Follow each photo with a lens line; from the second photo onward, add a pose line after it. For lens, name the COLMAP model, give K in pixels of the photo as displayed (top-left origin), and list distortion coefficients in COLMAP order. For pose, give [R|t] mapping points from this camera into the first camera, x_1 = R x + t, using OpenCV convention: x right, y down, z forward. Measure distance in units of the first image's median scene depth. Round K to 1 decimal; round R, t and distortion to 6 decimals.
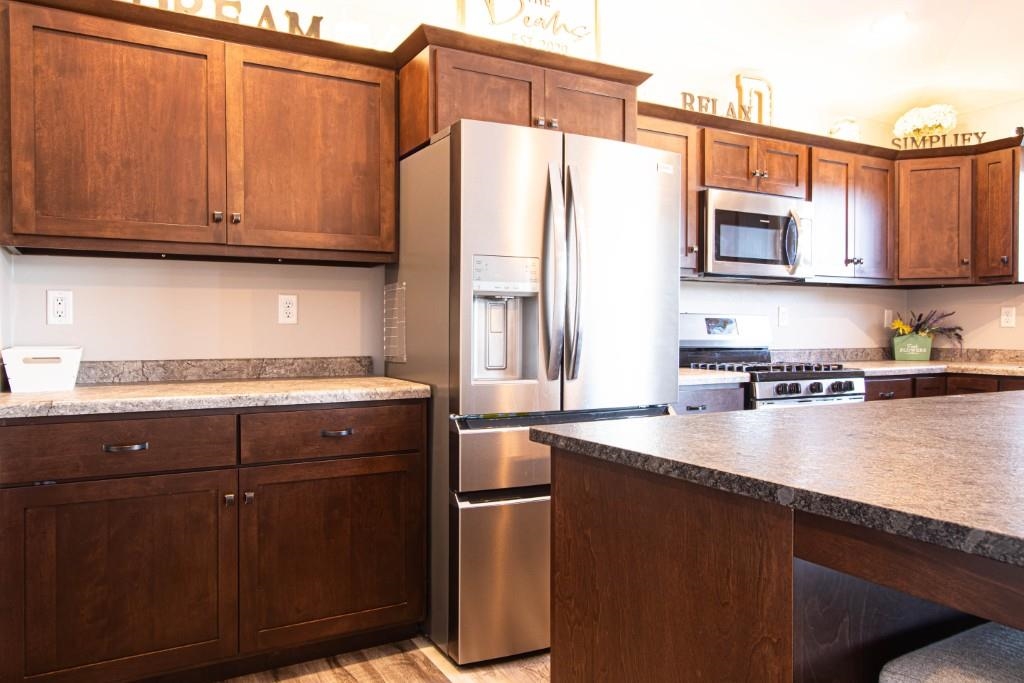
lens RADIAL K [[720.7, 0, 512.3], [0, 720.7, 336.8], [0, 0, 1]] dist [0.003964, 0.002208]
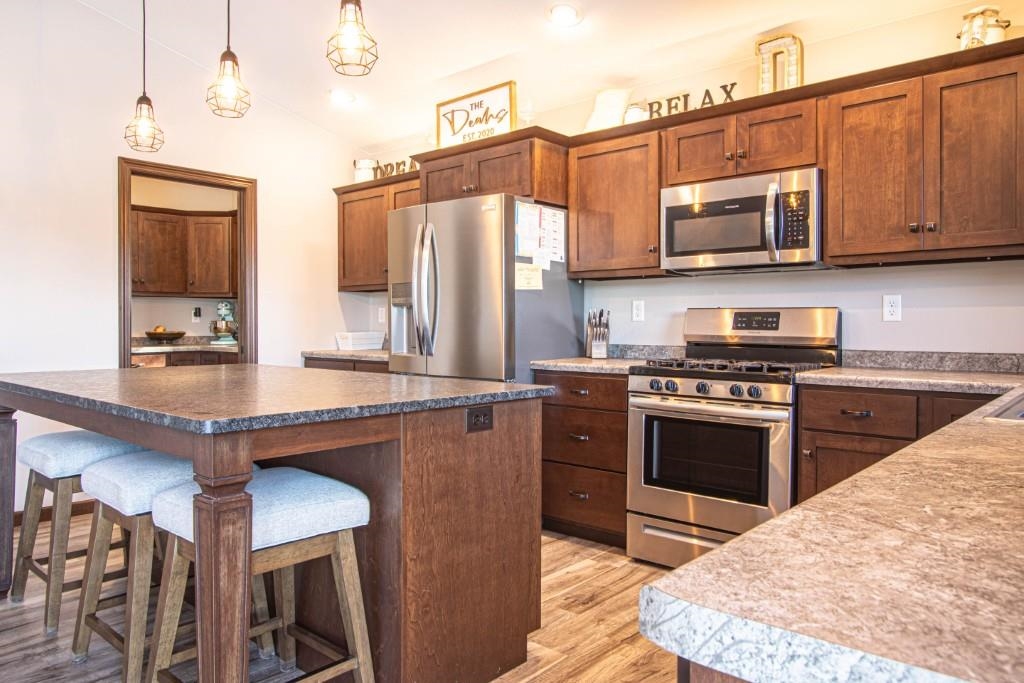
lens RADIAL K [[692.7, 0, 507.3], [0, 692.7, 320.1], [0, 0, 1]] dist [-0.001214, -0.000120]
pose [[0.344402, -0.001123, -0.938822, 1.343628], [-0.004452, 0.999986, -0.002830, -0.015780], [0.938812, 0.005154, 0.344392, 0.536073]]
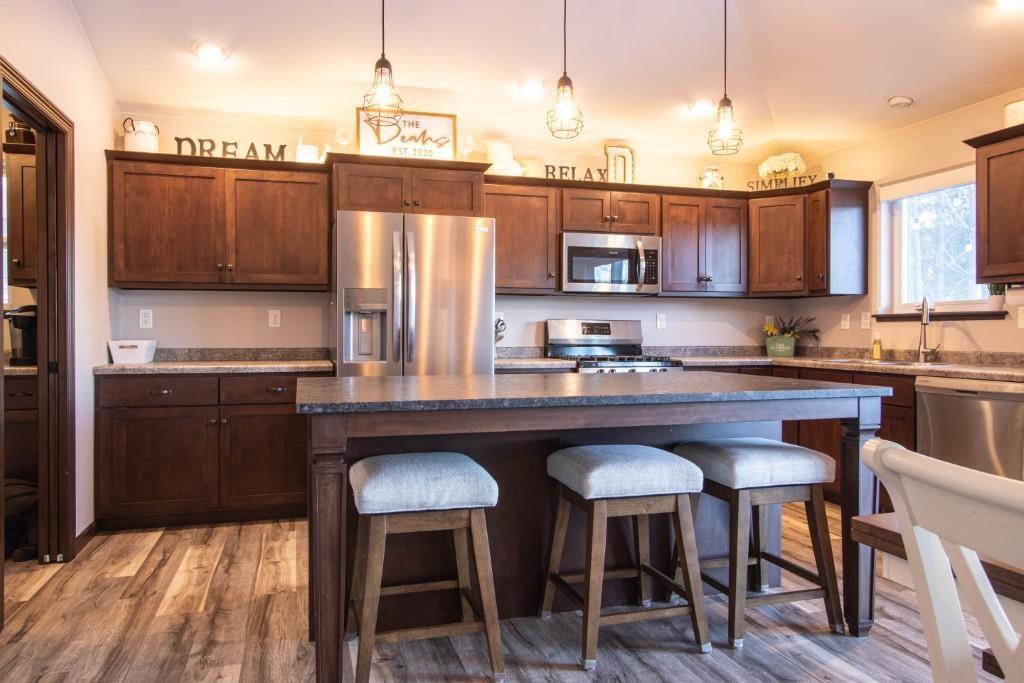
lens RADIAL K [[697.0, 0, 499.1], [0, 697.0, 337.2], [0, 0, 1]] dist [0.002525, 0.001132]
pose [[0.974450, 0.002991, -0.224586, 0.545085], [-0.003466, 0.999993, -0.001722, 0.005115], [0.224580, 0.002456, 0.974453, -0.437233]]
